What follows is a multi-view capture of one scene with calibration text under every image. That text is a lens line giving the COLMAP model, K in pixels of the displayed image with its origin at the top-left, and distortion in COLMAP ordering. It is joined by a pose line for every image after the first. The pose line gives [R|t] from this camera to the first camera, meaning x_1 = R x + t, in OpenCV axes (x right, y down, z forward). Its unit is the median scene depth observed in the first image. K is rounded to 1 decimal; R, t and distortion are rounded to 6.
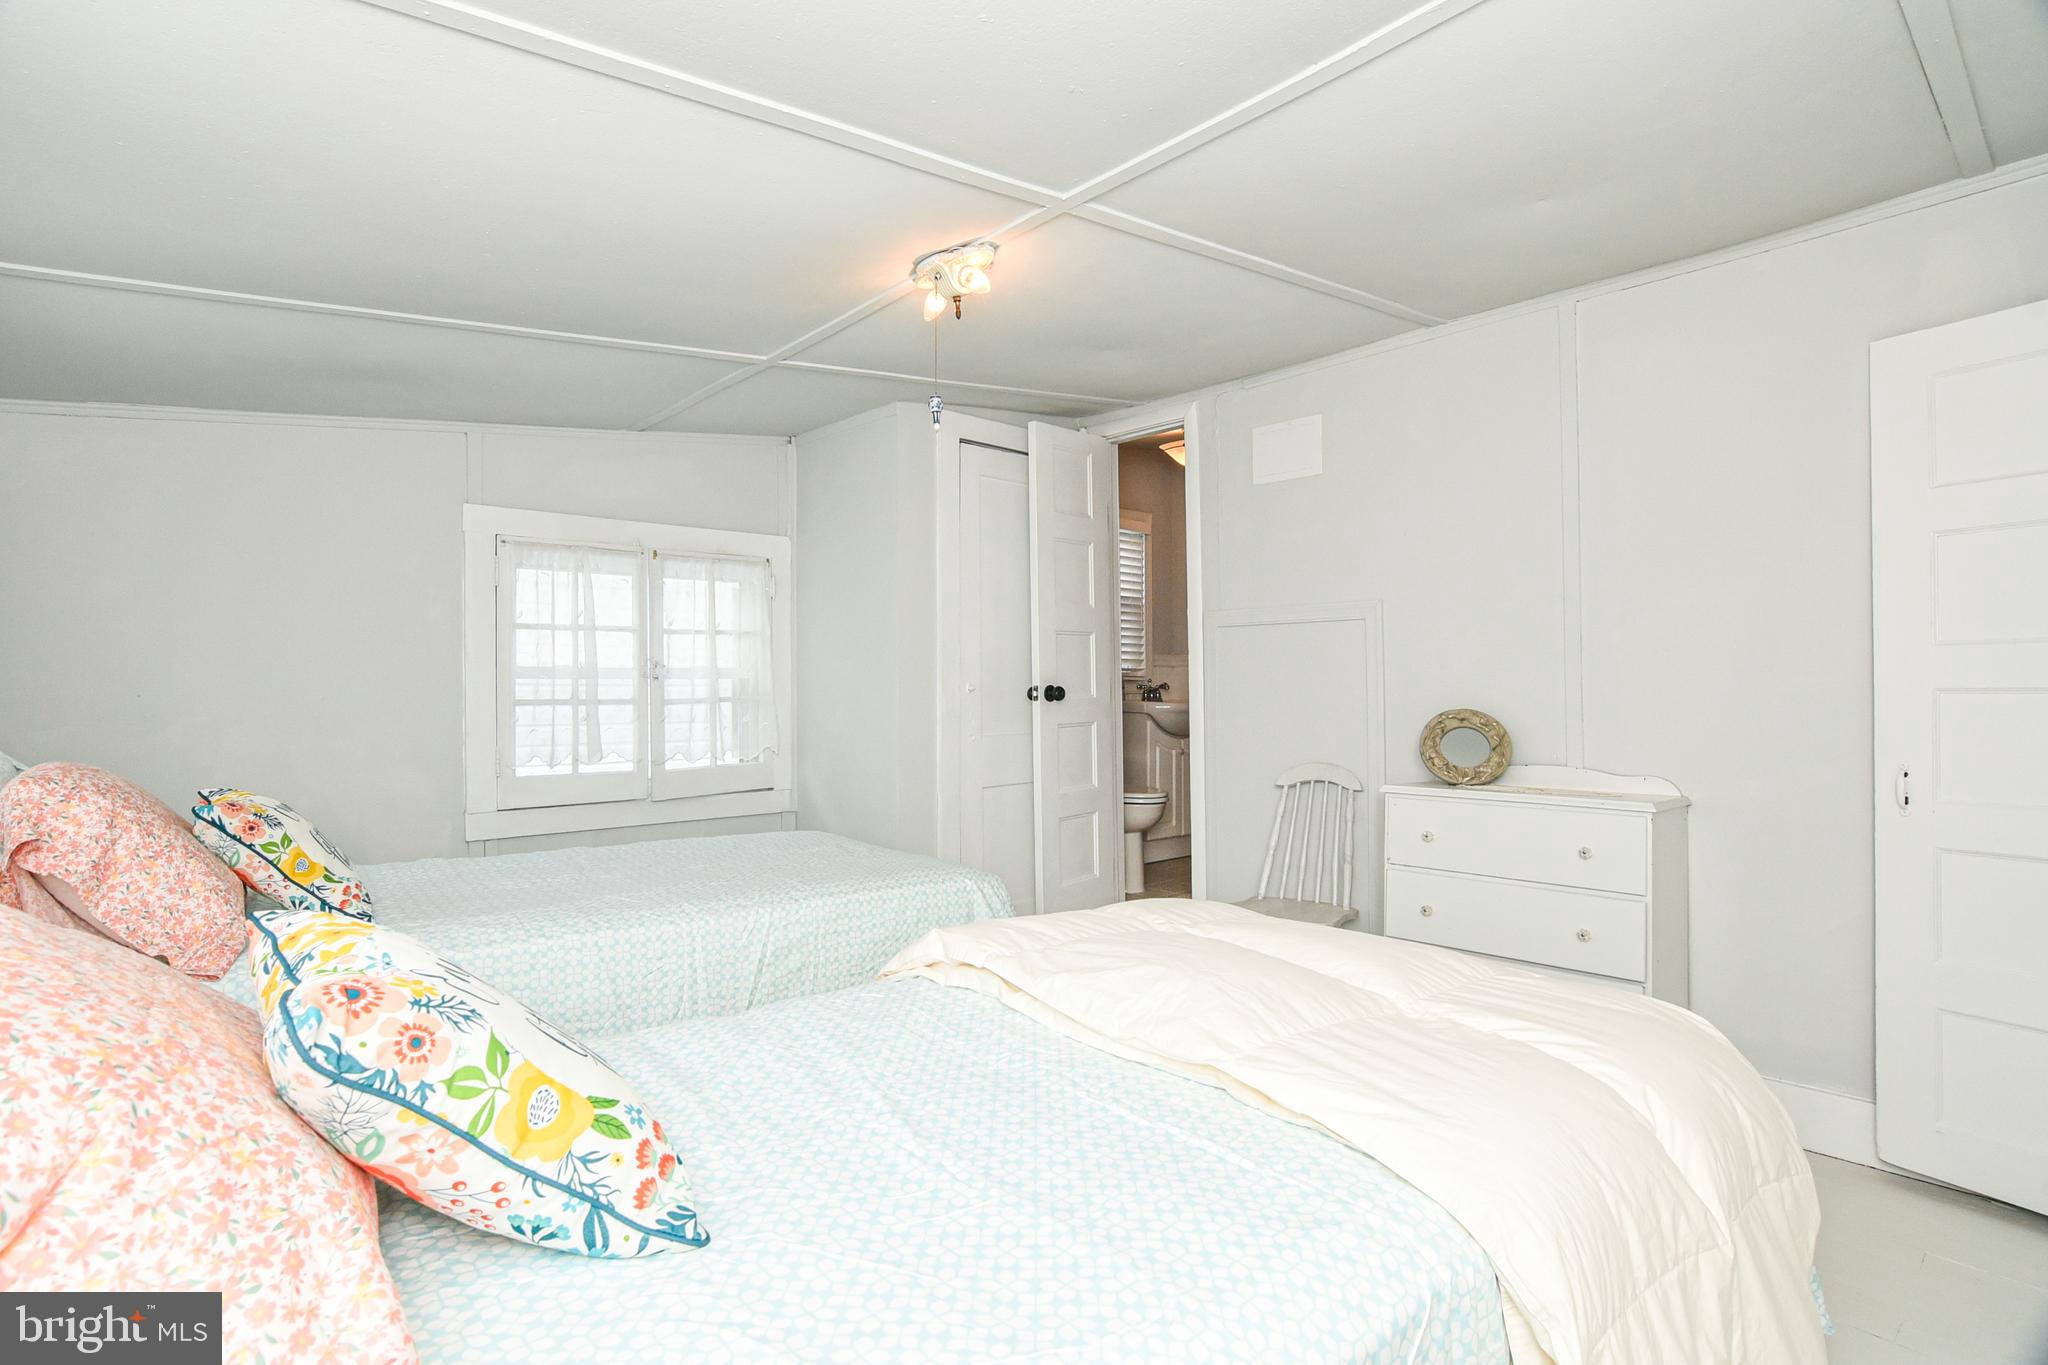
lens RADIAL K [[972.1, 0, 1024.0], [0, 972.1, 682.5], [0, 0, 1]] dist [0.000045, -0.000017]
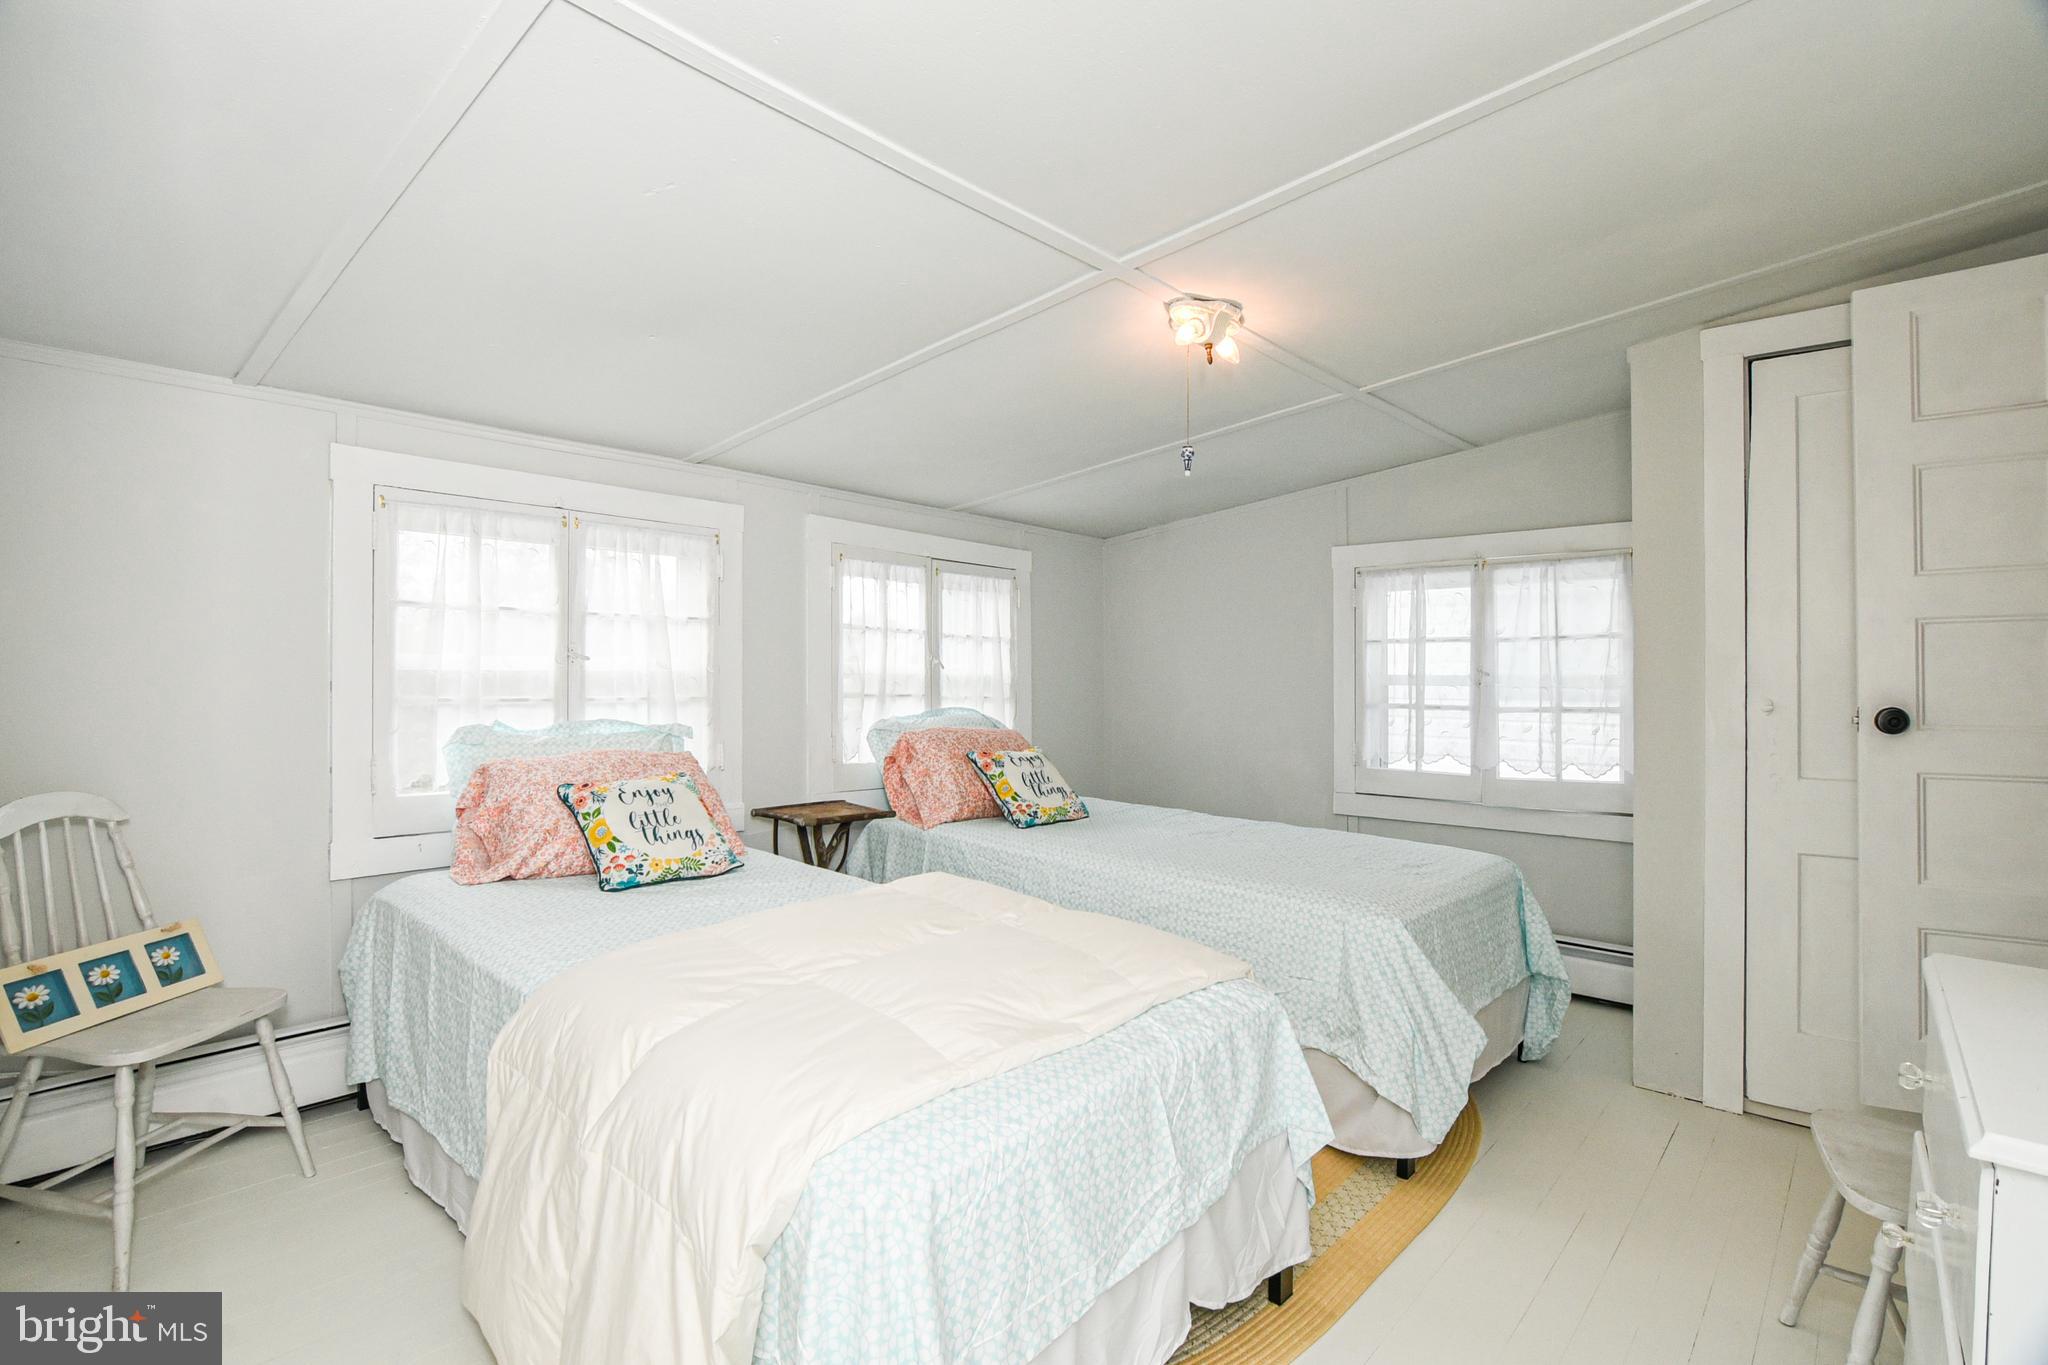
lens RADIAL K [[999.3, 0, 1024.0], [0, 999.3, 682.5], [0, 0, 1]] dist [-0.001553, -0.000213]
pose [[0.149128, 0.012055, -0.988744, 0.604273], [0.000451, 0.999925, 0.012259, -0.021956], [0.988818, -0.002274, 0.149112, 0.379007]]
